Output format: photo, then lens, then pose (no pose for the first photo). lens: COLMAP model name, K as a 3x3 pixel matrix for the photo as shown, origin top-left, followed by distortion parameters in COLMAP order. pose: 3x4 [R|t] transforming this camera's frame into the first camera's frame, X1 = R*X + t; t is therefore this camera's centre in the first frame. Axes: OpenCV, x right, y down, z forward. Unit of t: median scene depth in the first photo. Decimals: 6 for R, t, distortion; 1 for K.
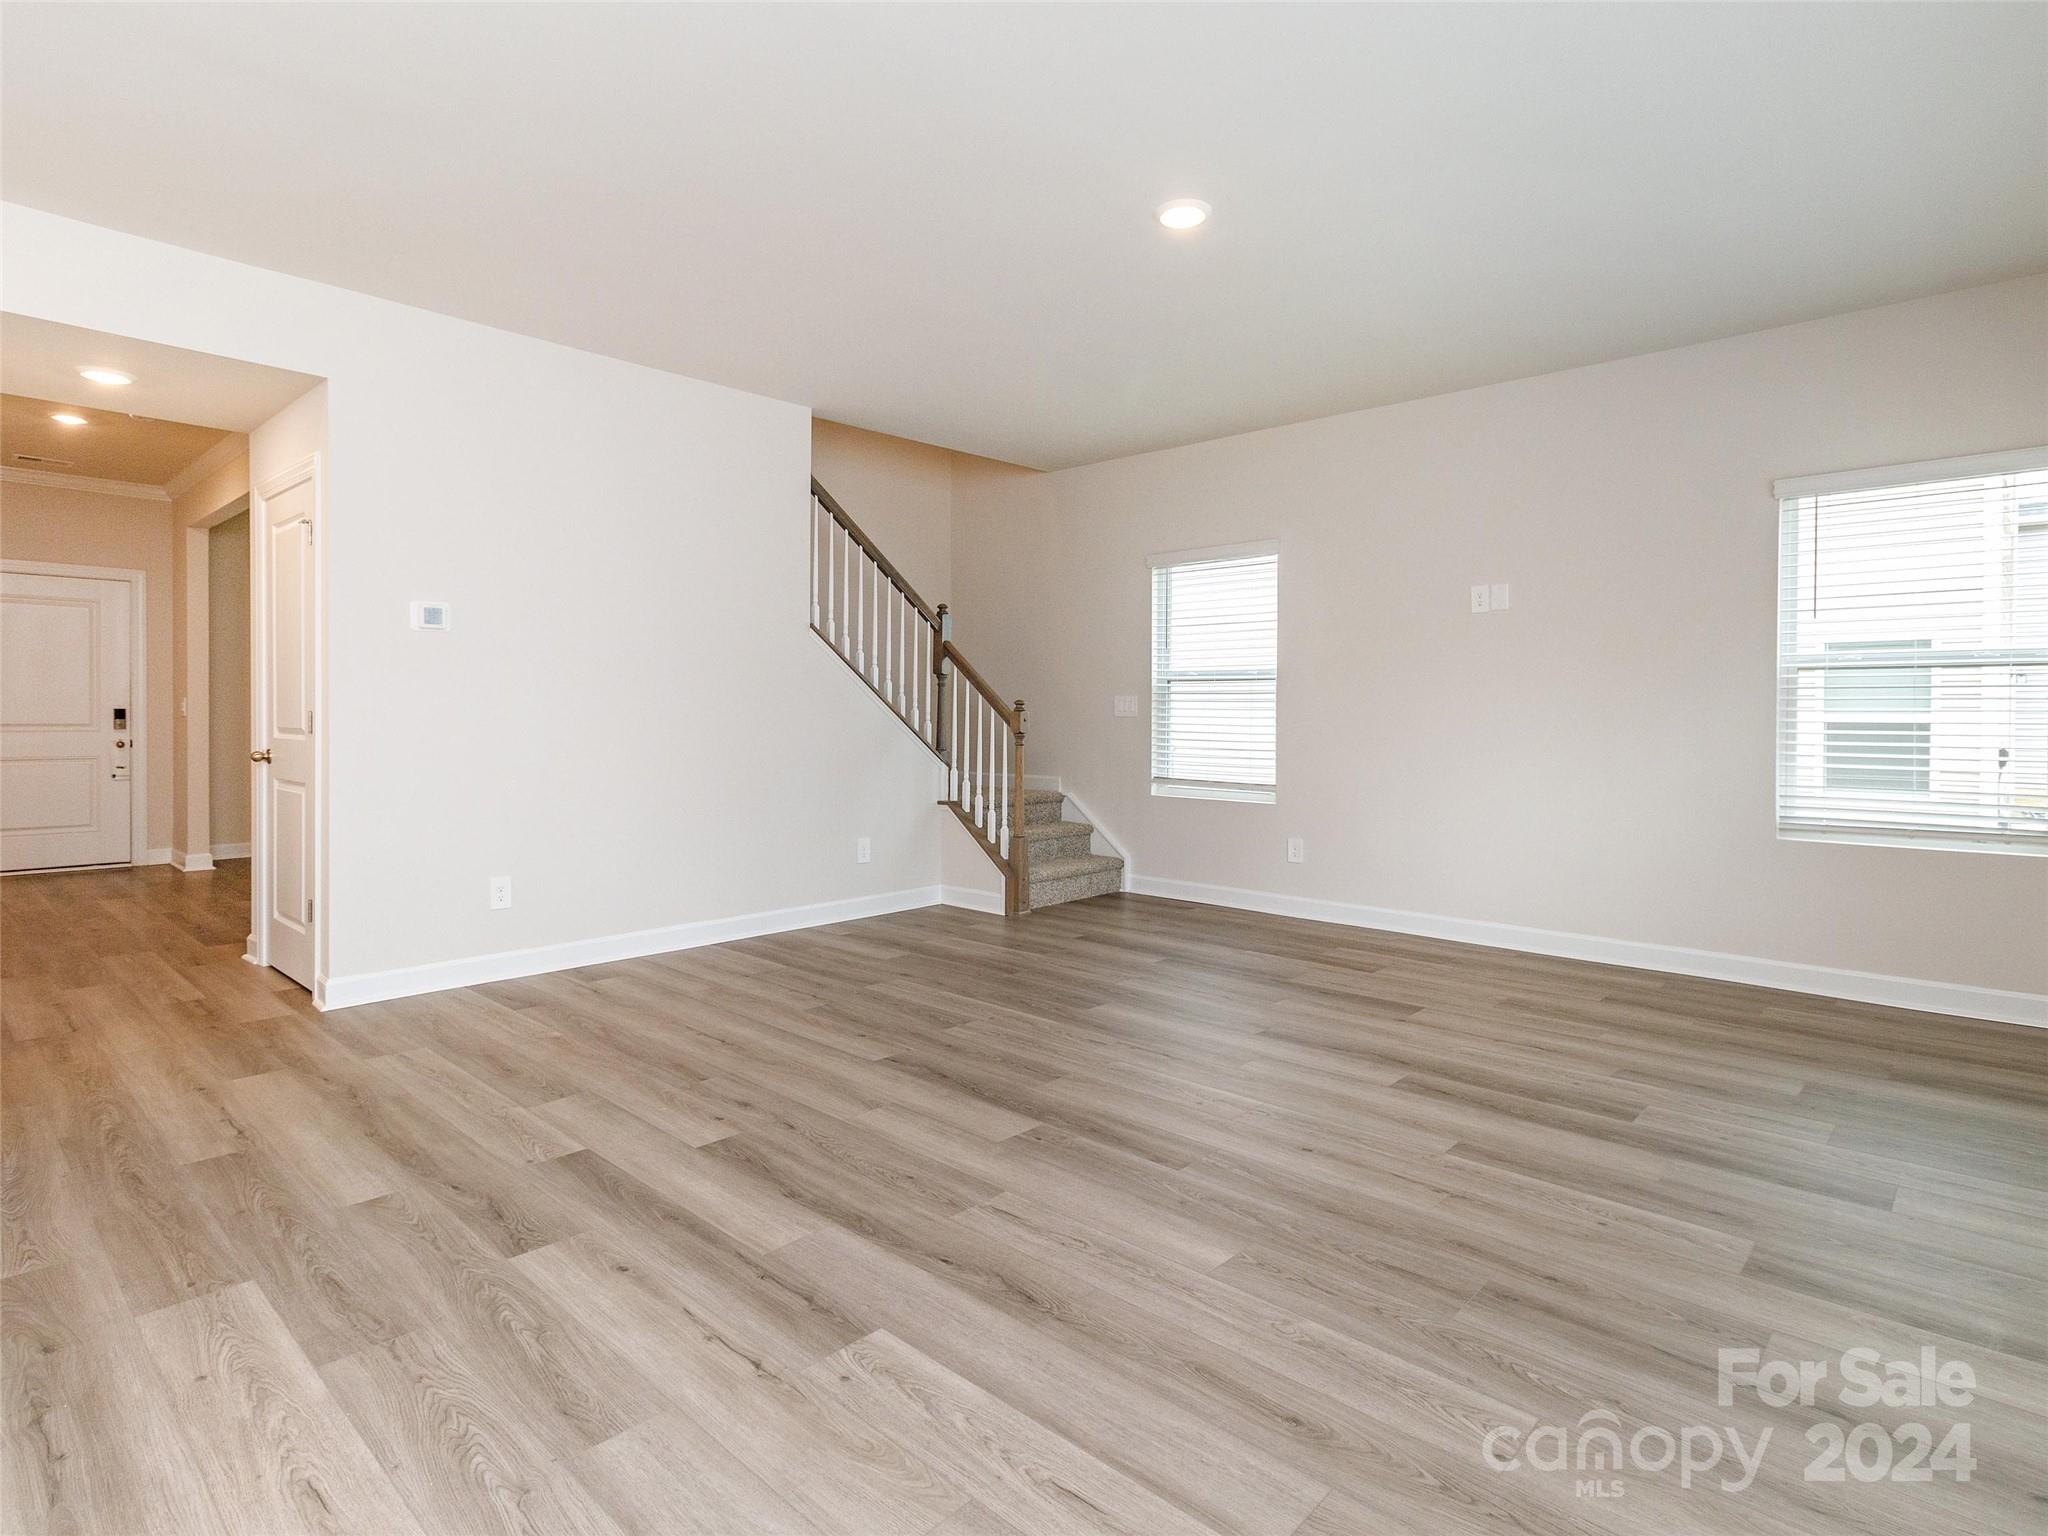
lens RADIAL K [[1075.4, 0, 1018.2], [0, 1075.4, 729.9], [0, 0, 1]] dist [0.001352, 0.000243]
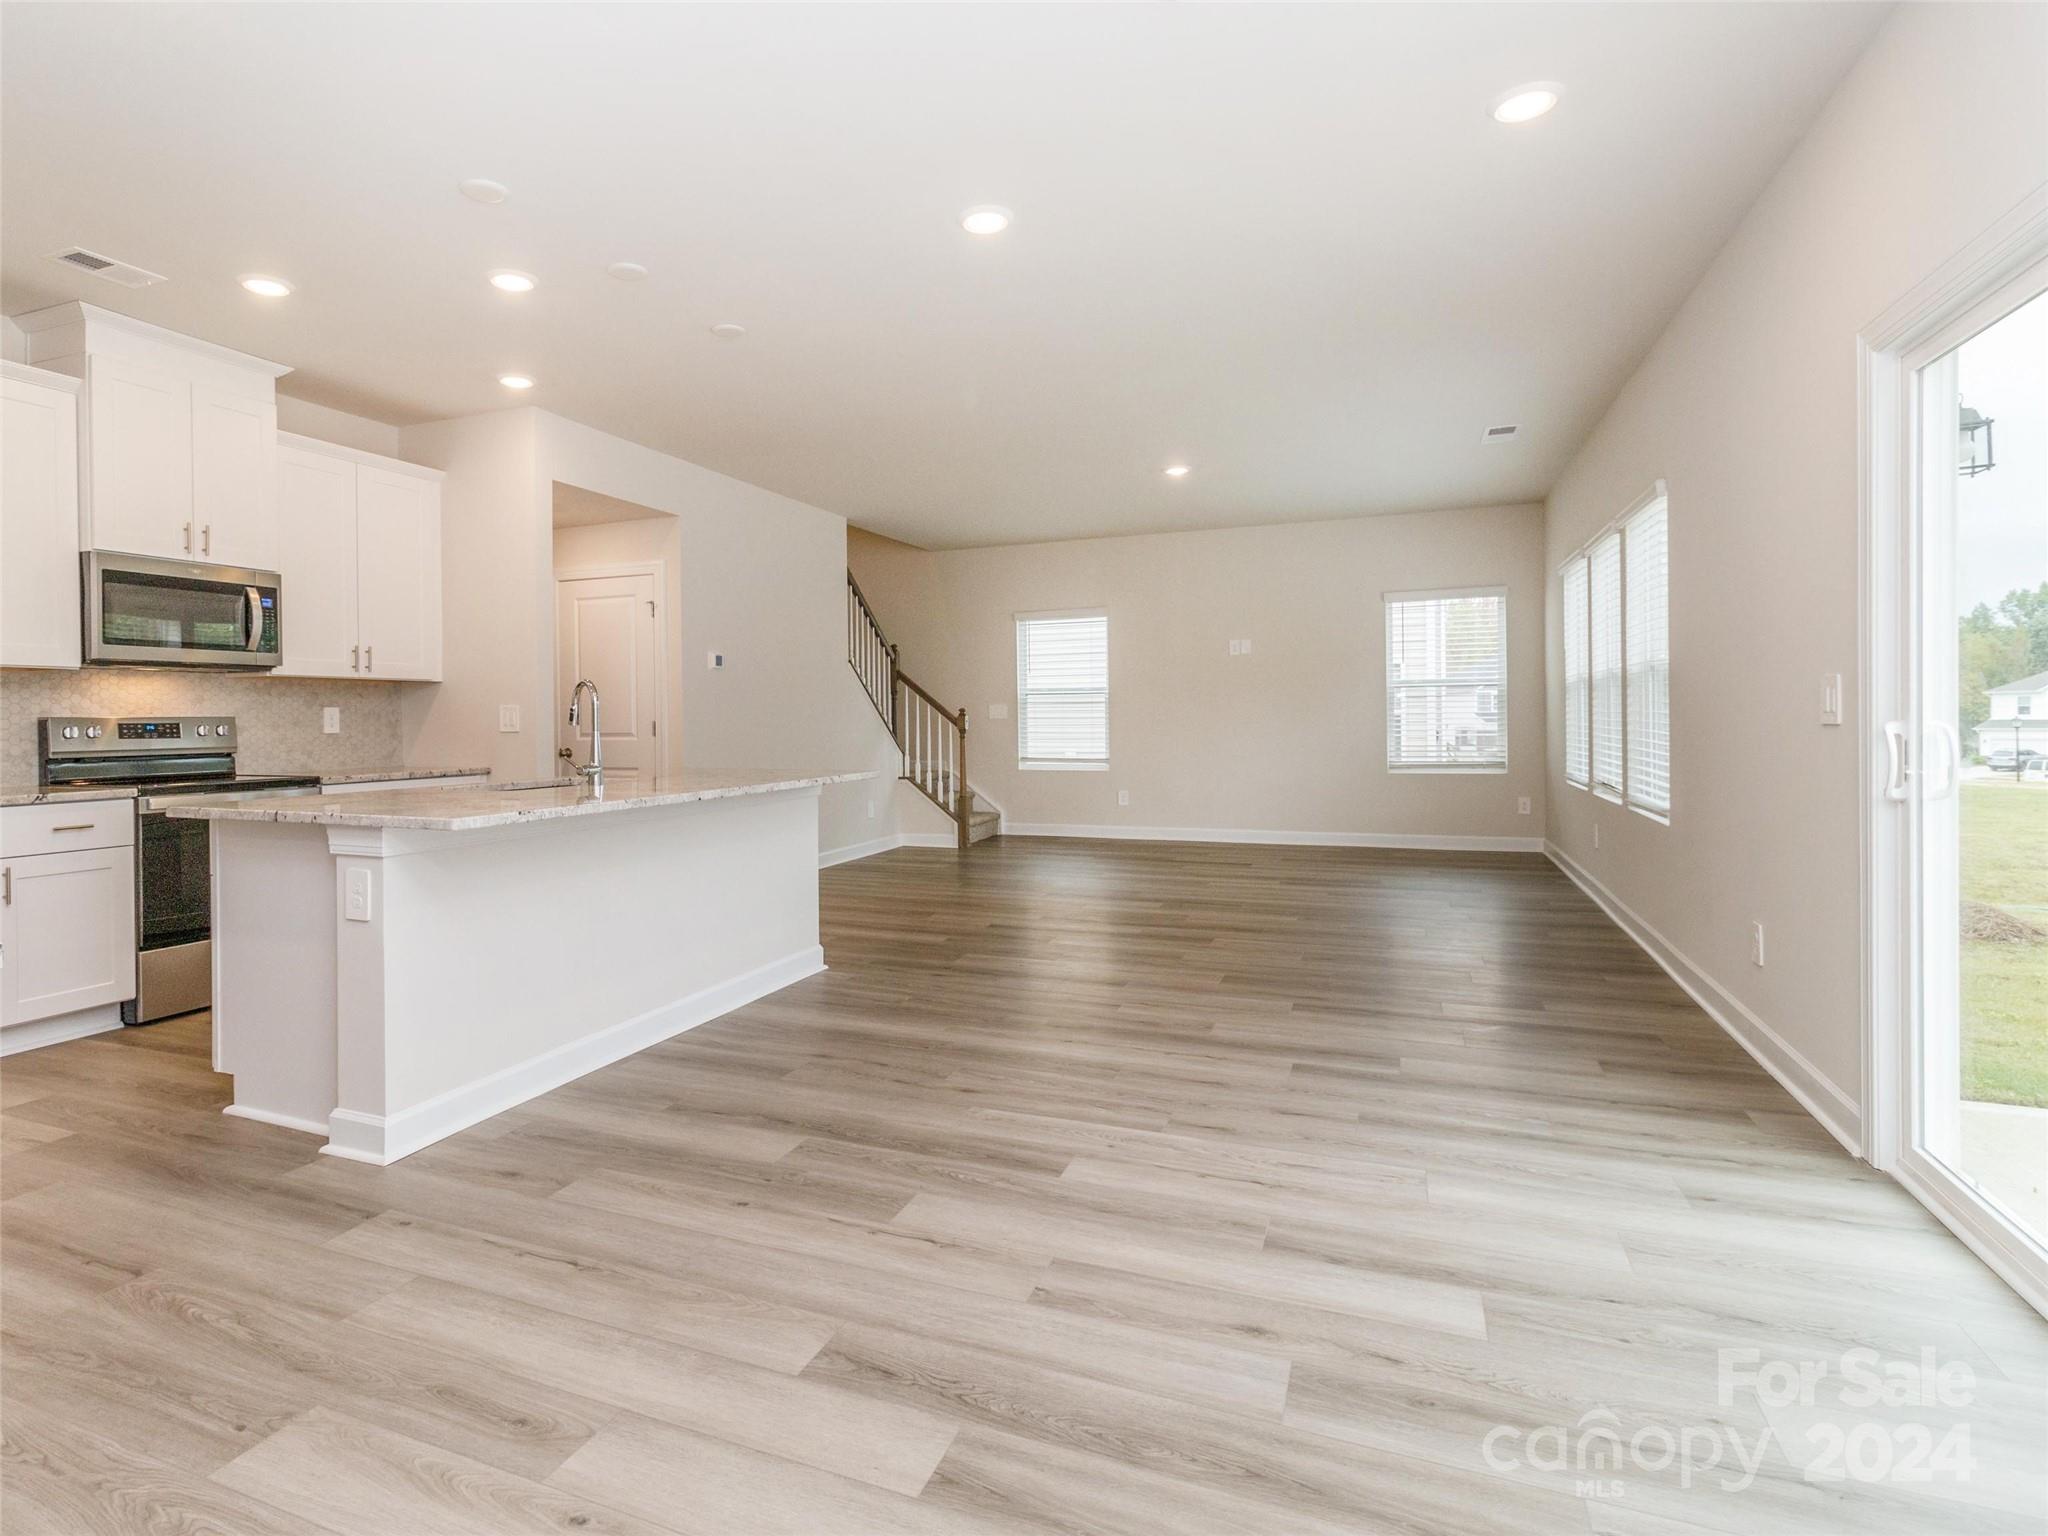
lens RADIAL K [[1075.4, 0, 930.5], [0, 1075.4, 729.4], [0, 0, 1]] dist [0.001352, 0.000243]
pose [[0.940476, -0.021175, 0.339200, -0.793666], [0.023831, 0.999709, -0.003666, 0.009895], [-0.339024, 0.011531, 0.940707, -0.612686]]
